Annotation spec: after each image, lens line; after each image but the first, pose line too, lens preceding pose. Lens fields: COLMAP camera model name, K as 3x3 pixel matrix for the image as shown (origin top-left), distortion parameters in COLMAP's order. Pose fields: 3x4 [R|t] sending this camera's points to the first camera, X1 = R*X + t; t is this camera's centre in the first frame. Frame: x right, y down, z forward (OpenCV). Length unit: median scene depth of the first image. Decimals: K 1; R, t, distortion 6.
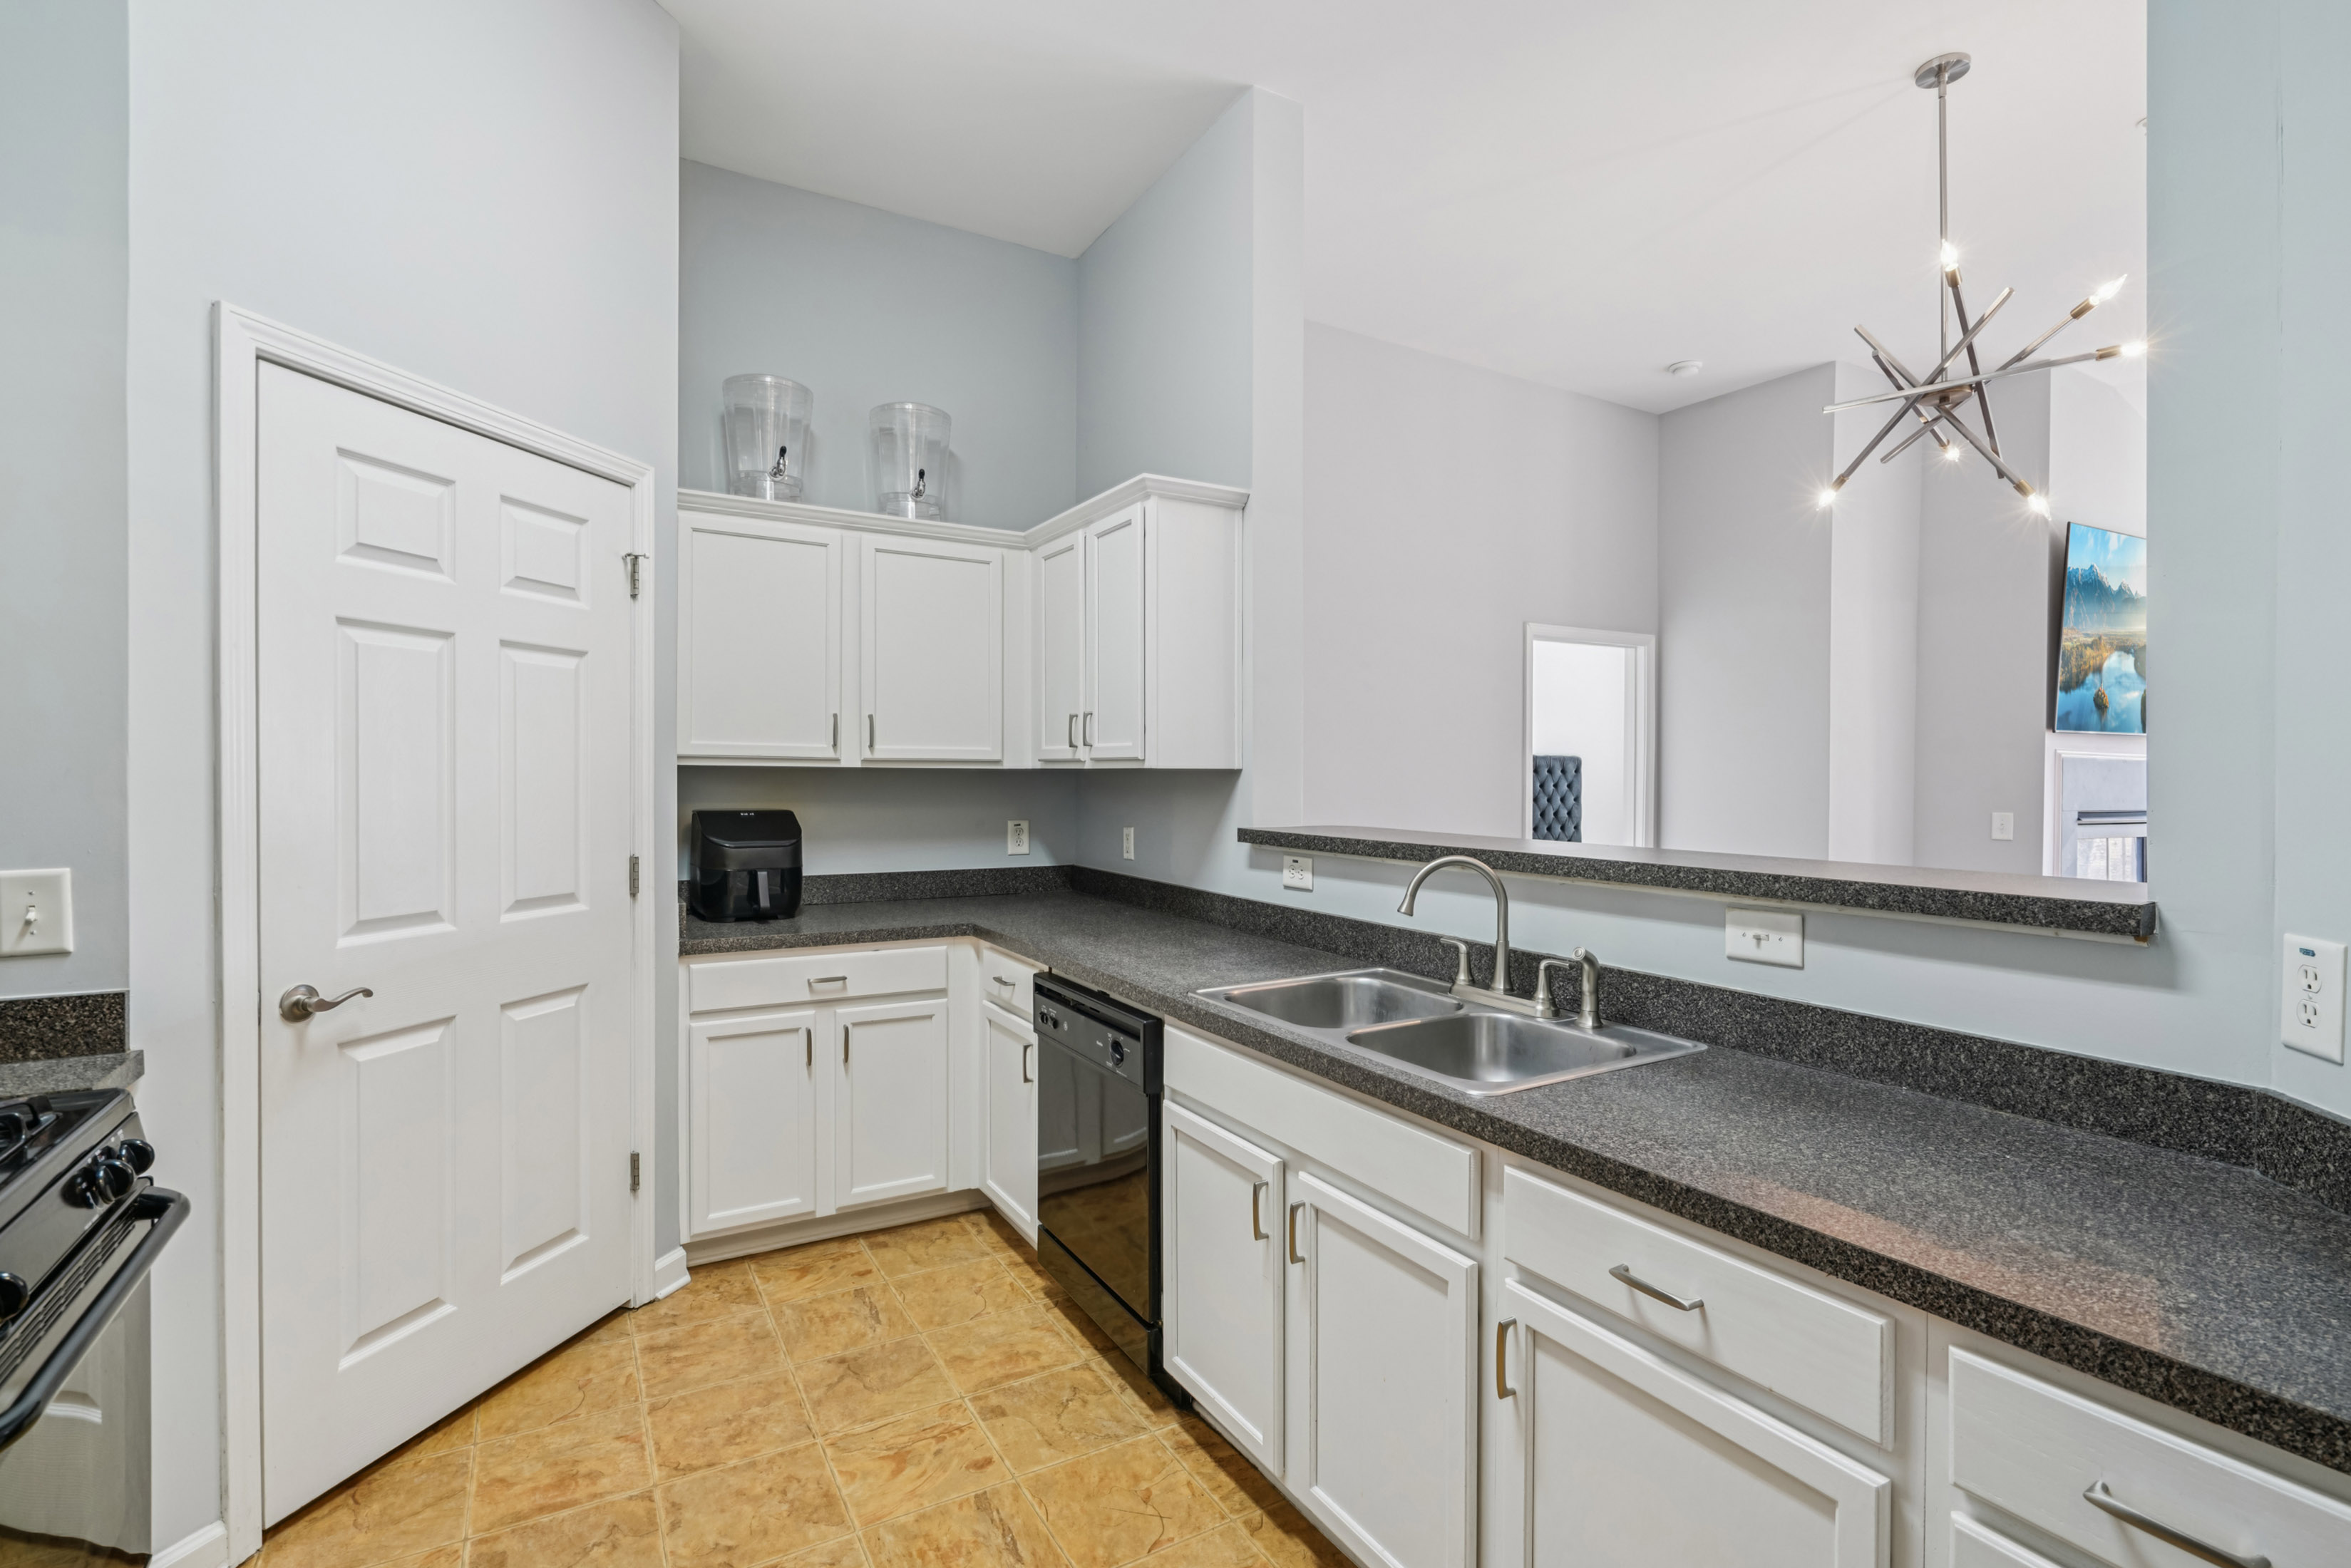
lens RADIAL K [[1070.1, 0, 1161.8], [0, 1070.1, 781.8], [0, 0, 1]] dist [-0.003153, 0.001929]
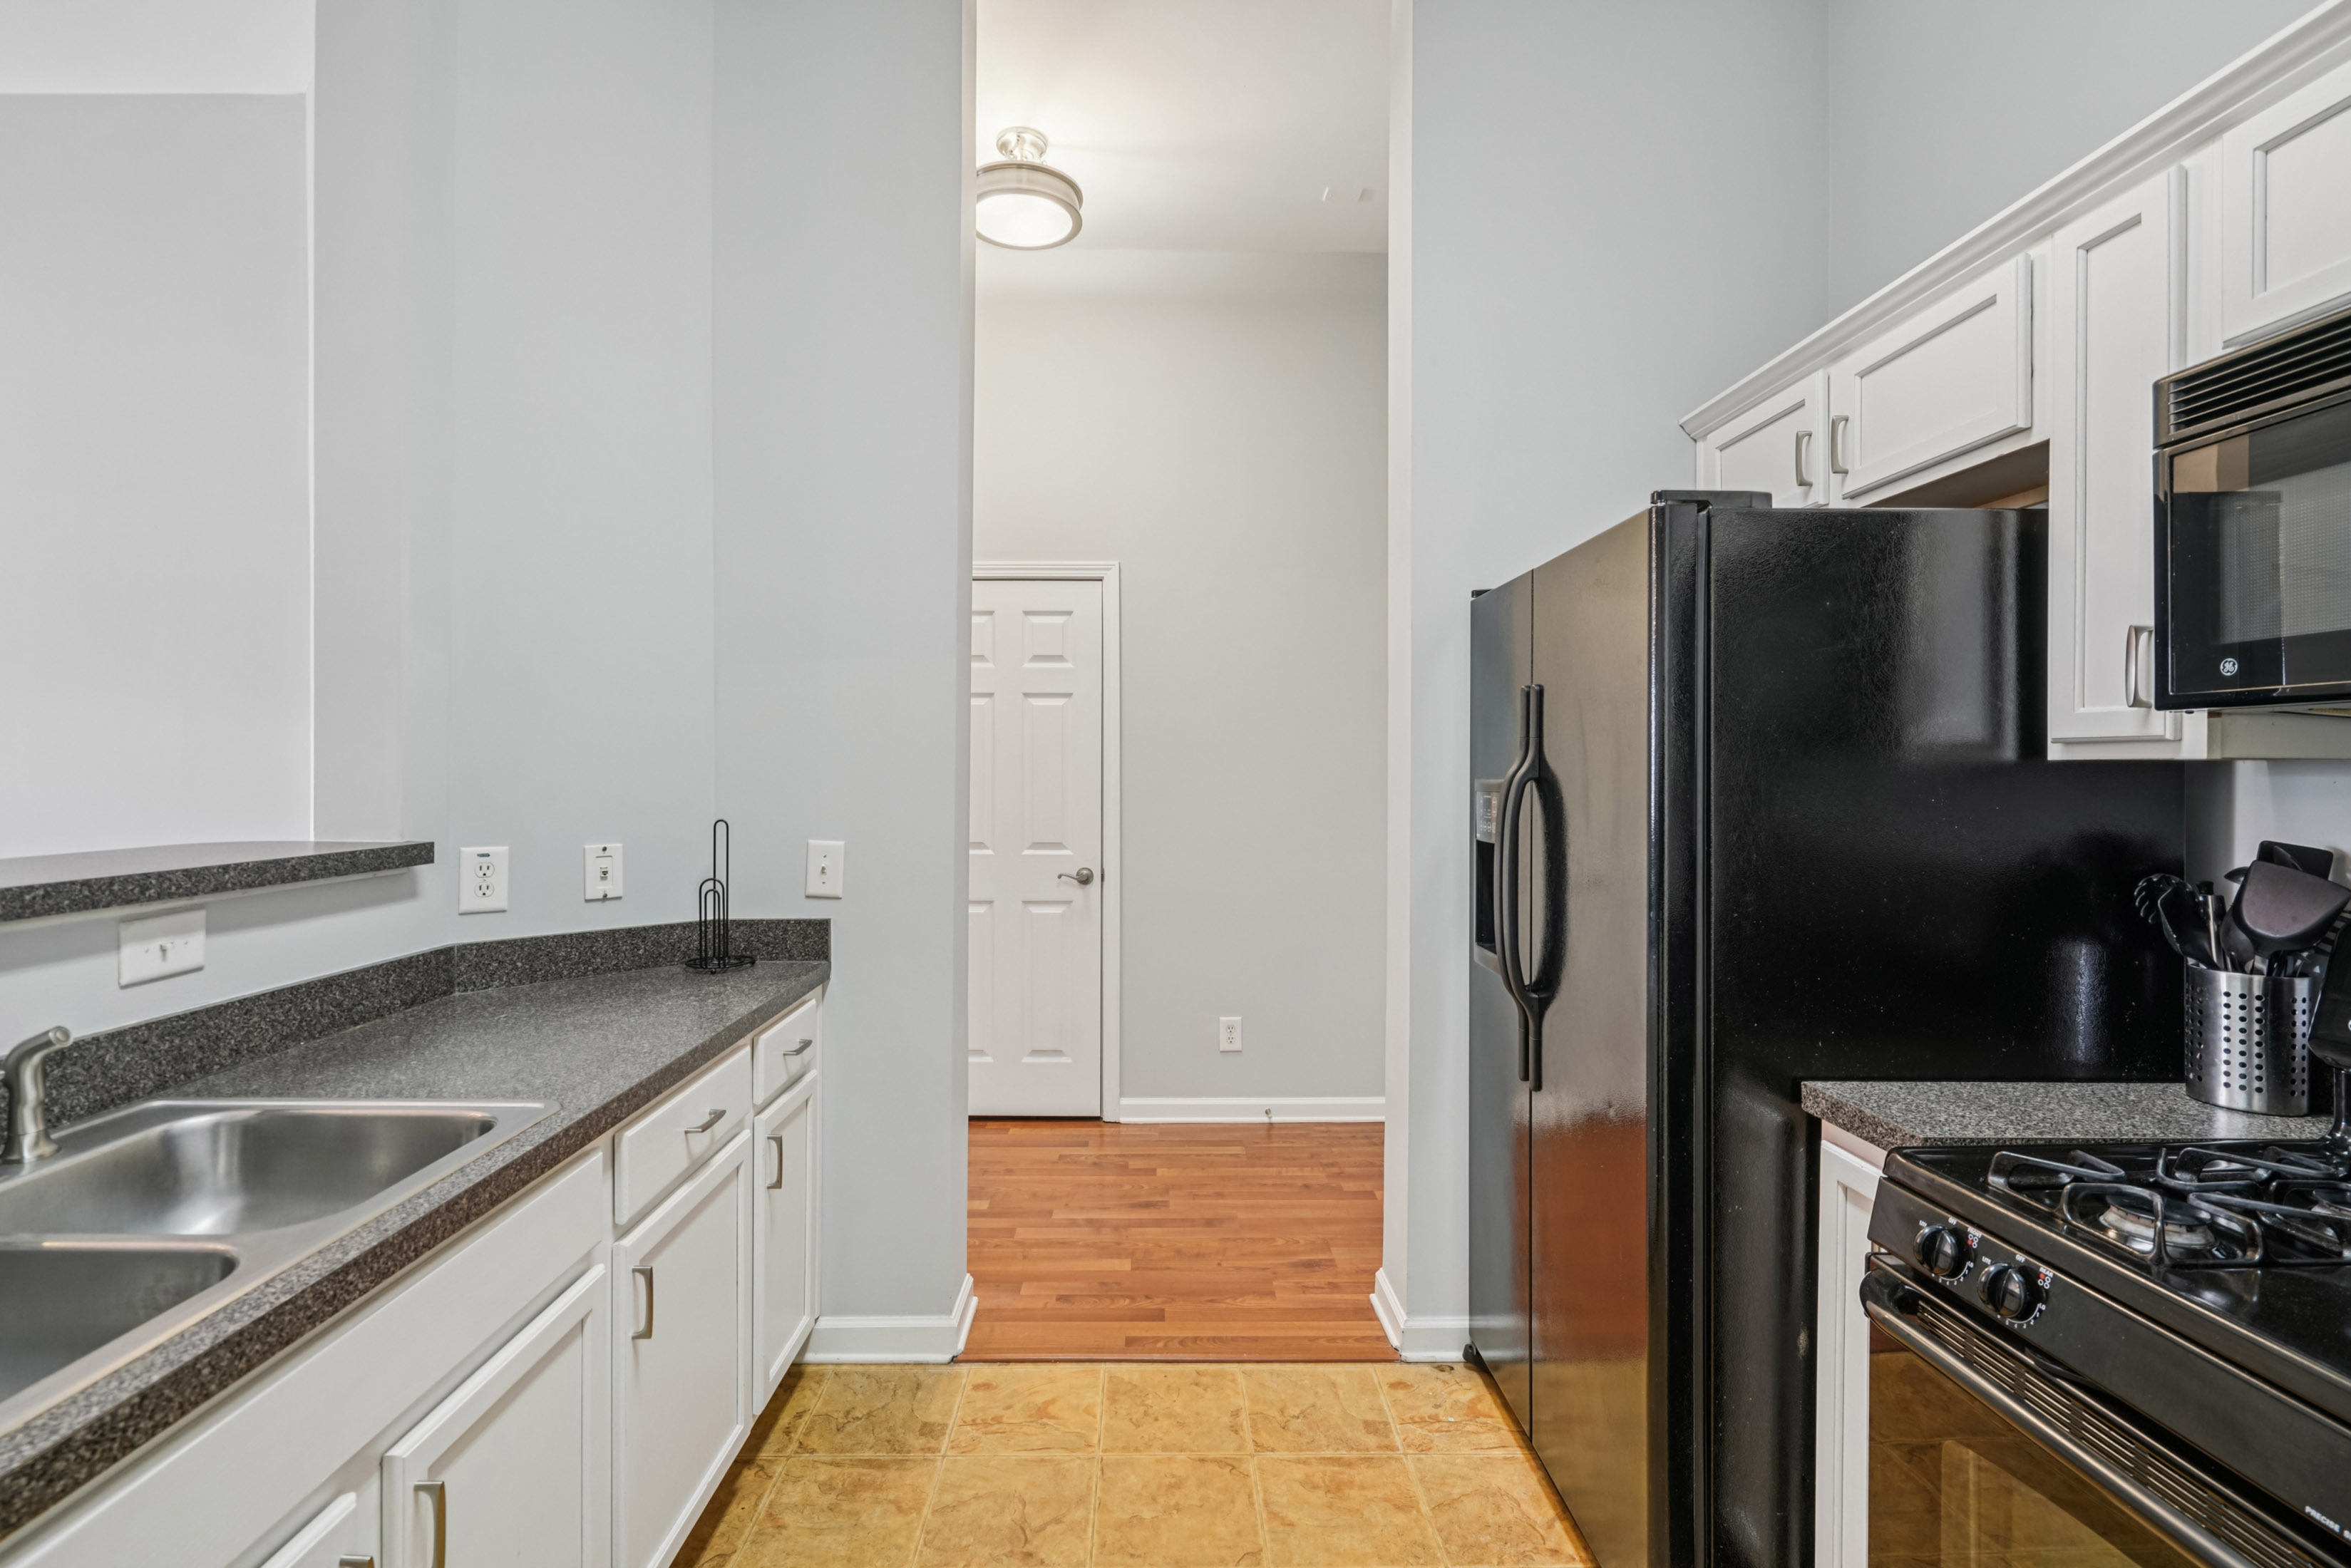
lens RADIAL K [[1070.1, 0, 1161.8], [0, 1070.1, 781.8], [0, 0, 1]] dist [-0.003153, 0.001929]
pose [[-0.873499, -0.017541, 0.486509, -0.791690], [-0.009561, 0.999776, 0.018879, -0.012560], [-0.486732, 0.011839, -0.873471, 1.725295]]
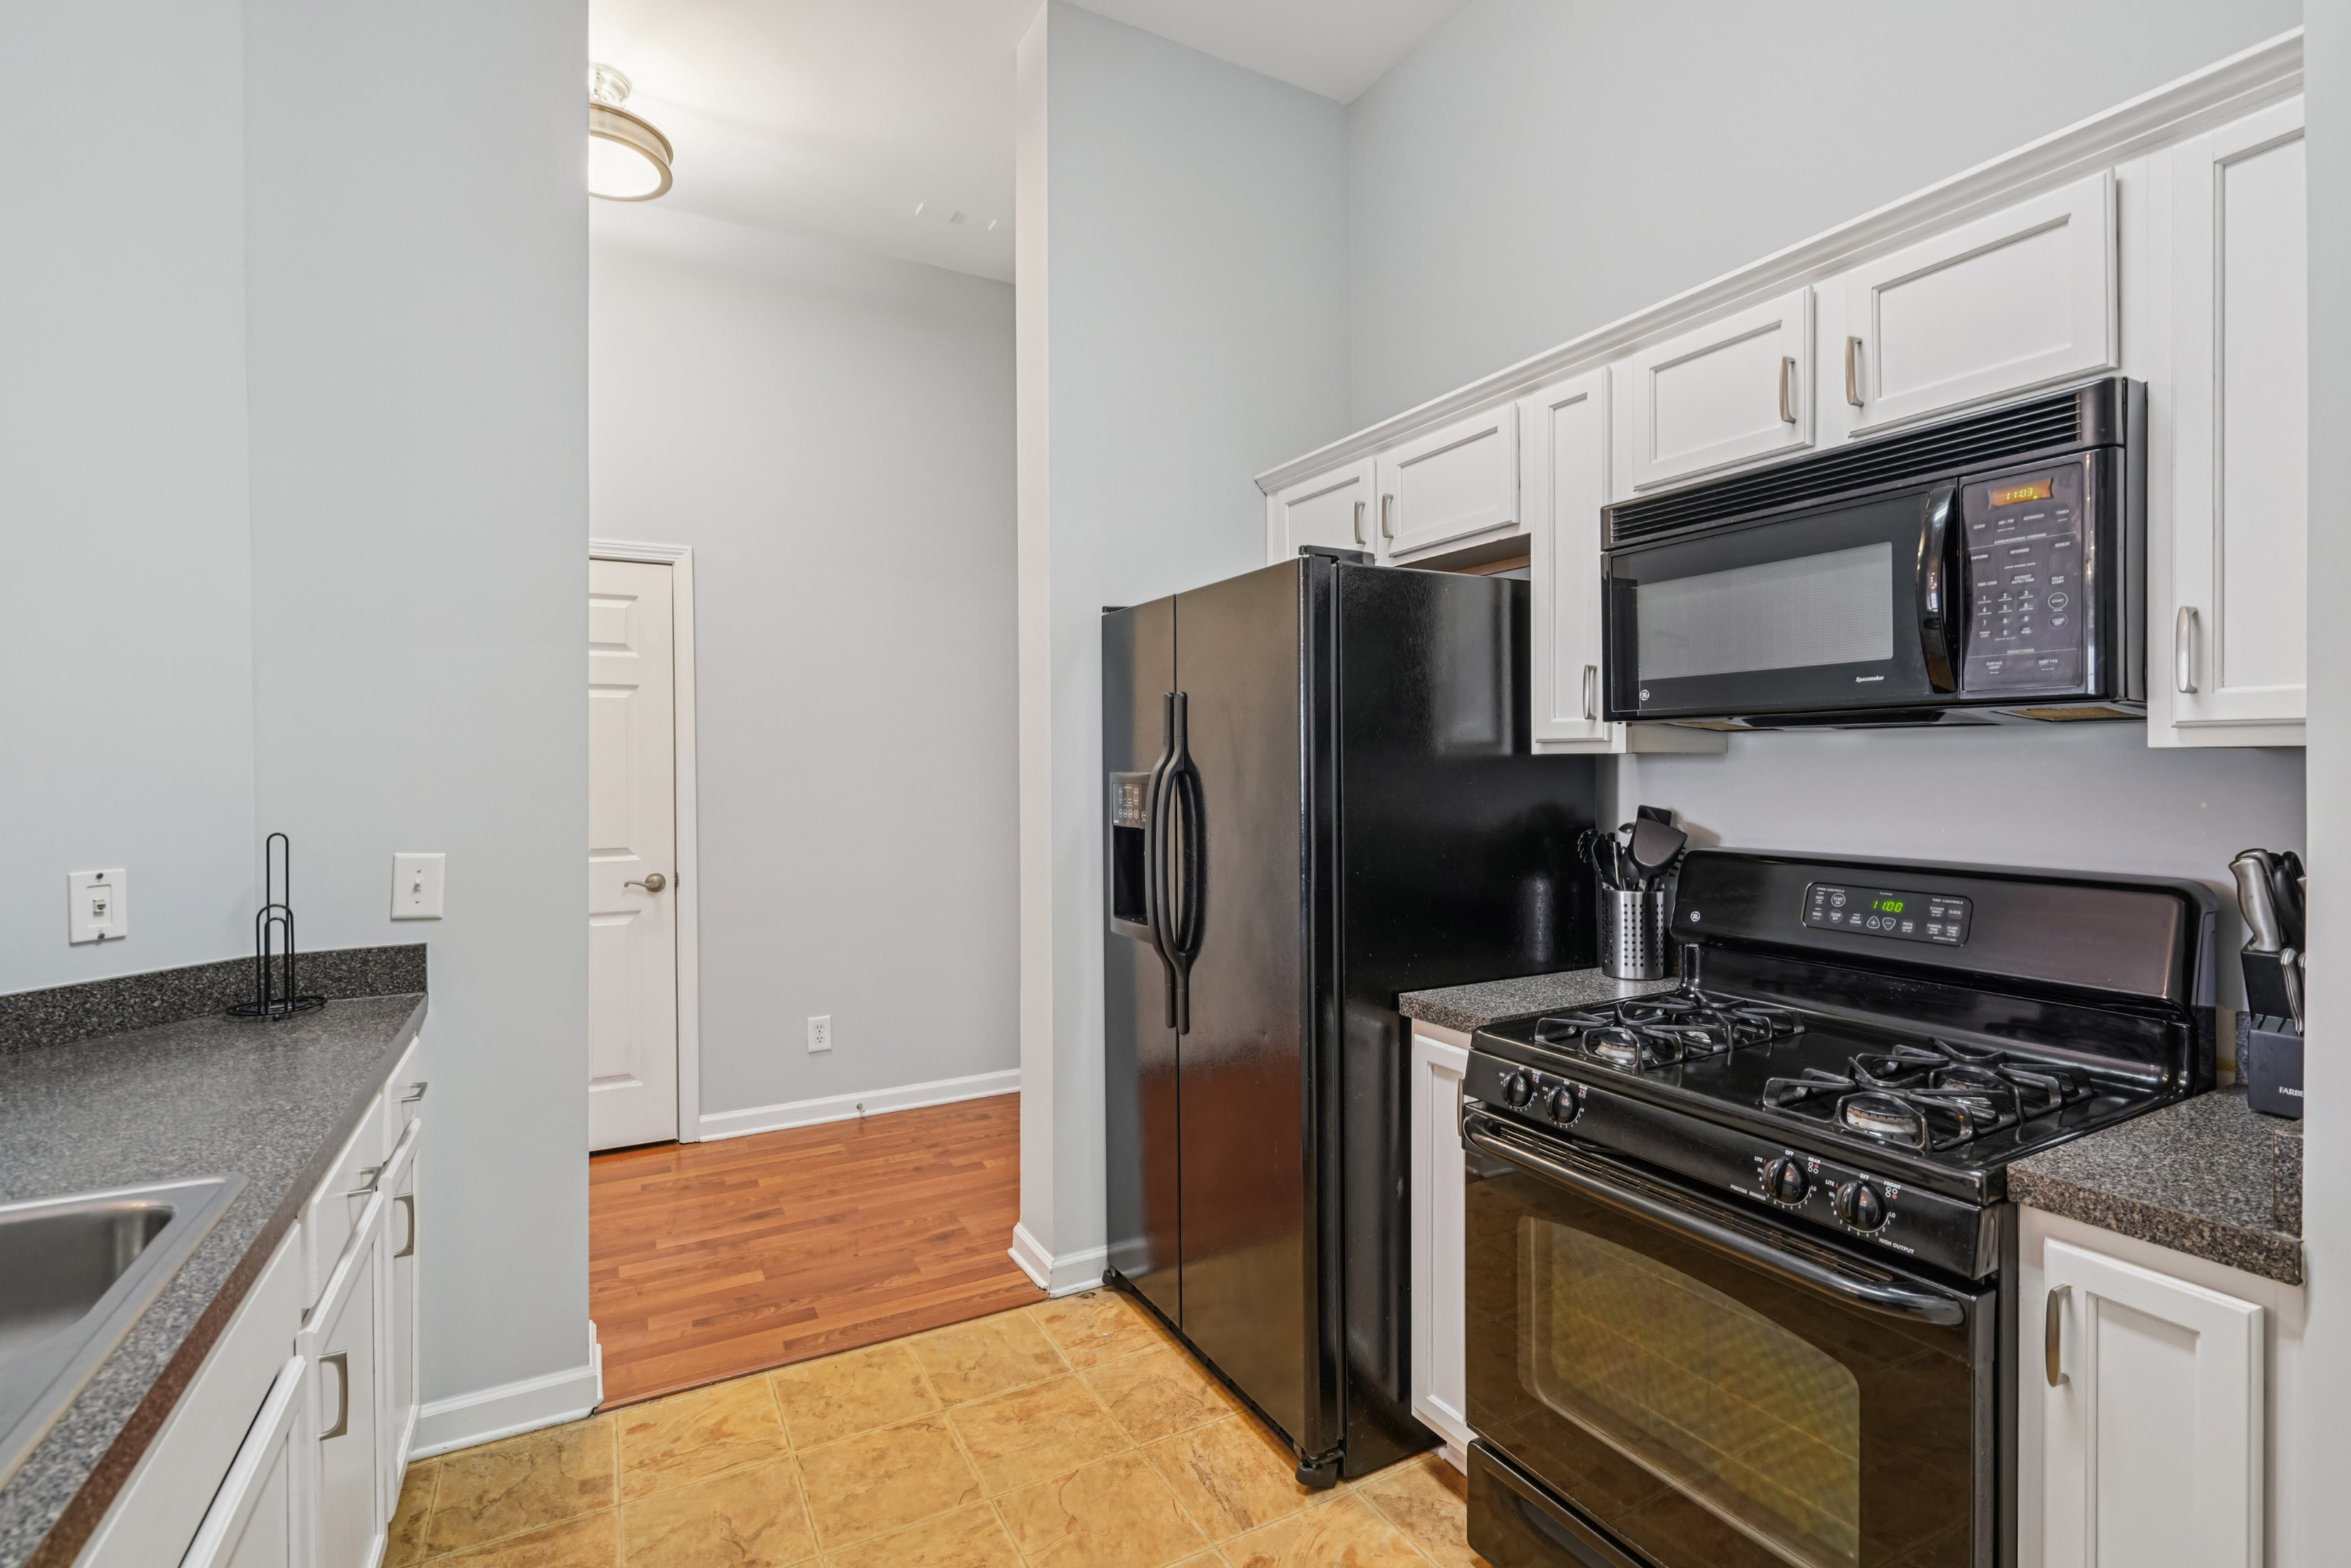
lens RADIAL K [[1070.1, 0, 1161.8], [0, 1070.1, 781.8], [0, 0, 1]] dist [-0.003153, 0.001929]
pose [[-0.999385, -0.003718, 0.034871, -0.653601], [-0.003001, 0.999784, 0.020567, -0.012667], [-0.034940, 0.020450, -0.999180, 1.849831]]
